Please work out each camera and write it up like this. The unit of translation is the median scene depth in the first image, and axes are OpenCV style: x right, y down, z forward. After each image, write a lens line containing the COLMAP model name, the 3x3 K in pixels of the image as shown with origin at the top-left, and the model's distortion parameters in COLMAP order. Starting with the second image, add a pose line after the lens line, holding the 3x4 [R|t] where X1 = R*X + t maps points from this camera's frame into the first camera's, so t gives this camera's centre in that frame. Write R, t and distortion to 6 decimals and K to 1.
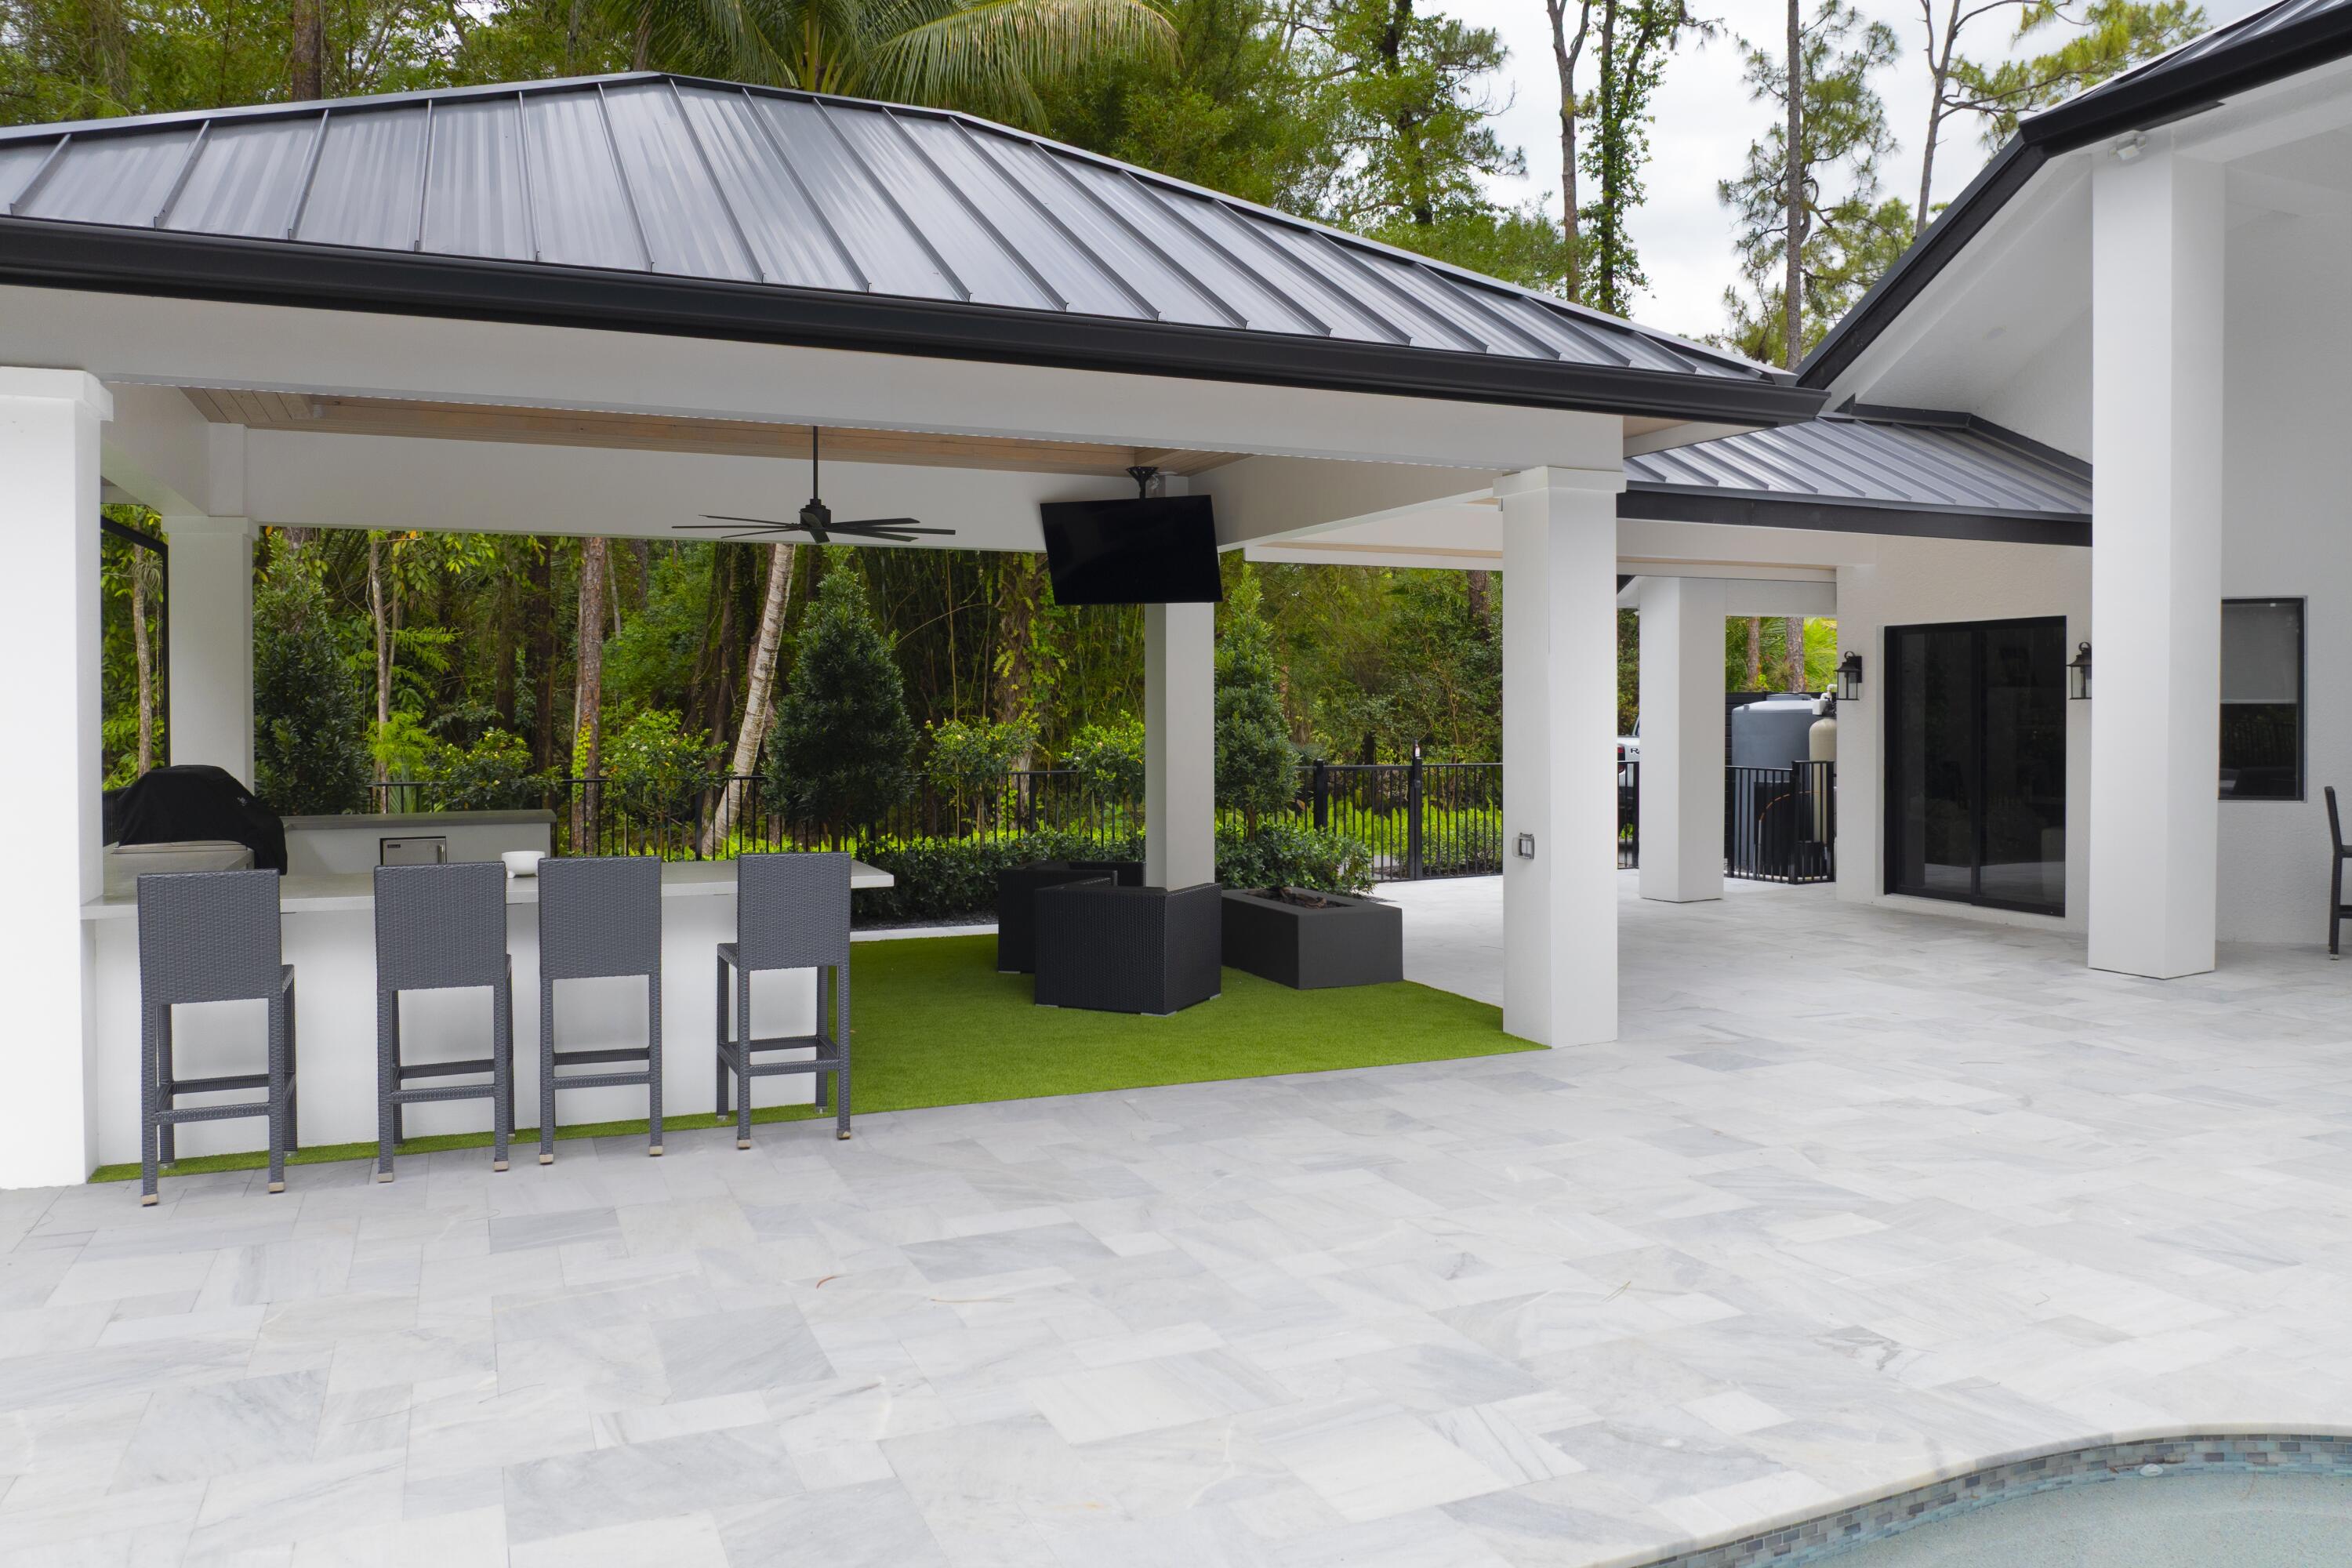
lens RADIAL K [[1654.8, 0, 1181.4], [0, 1654.8, 699.2], [0, 0, 1]] dist [-0.038705, 0.000010]
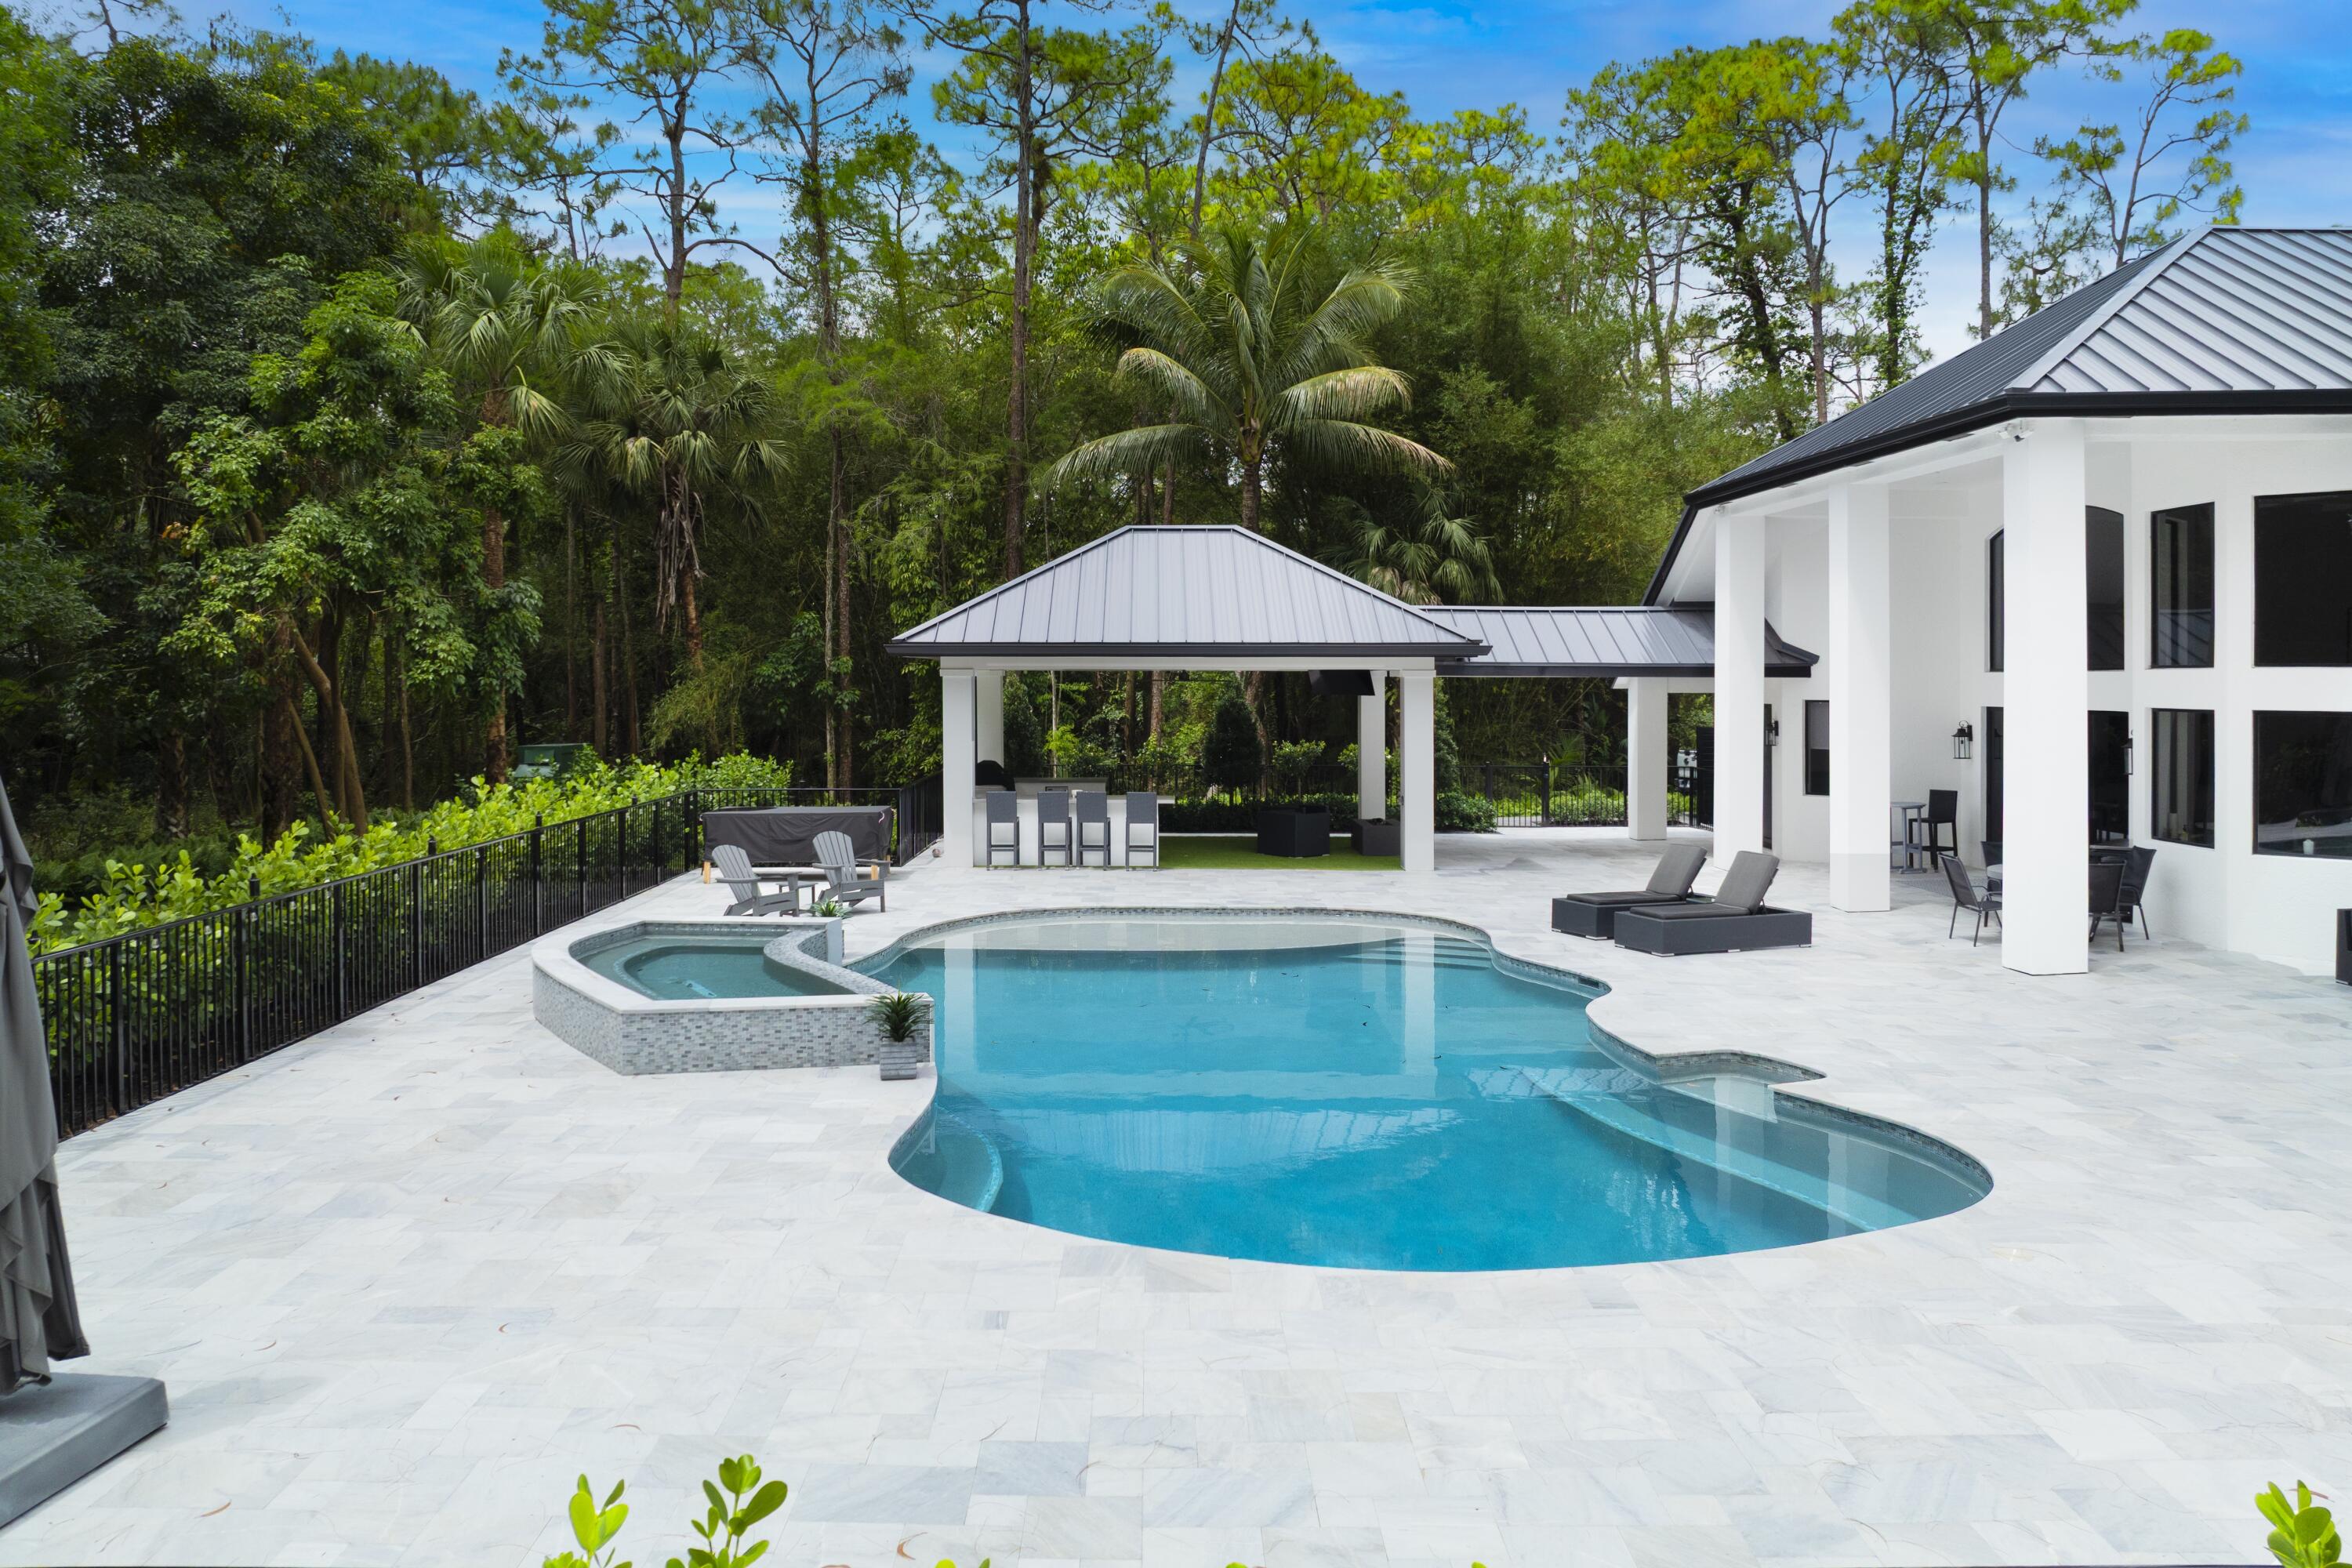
lens RADIAL K [[1651.0, 0, 1165.9], [0, 1651.0, 623.7], [0, 0, 1]] dist [-0.034779, -0.001926]
pose [[0.921085, -0.008927, -0.389258, 0.538737], [-0.002224, 0.999600, -0.028188, -0.077170], [0.389354, 0.026829, 0.920697, -1.024386]]
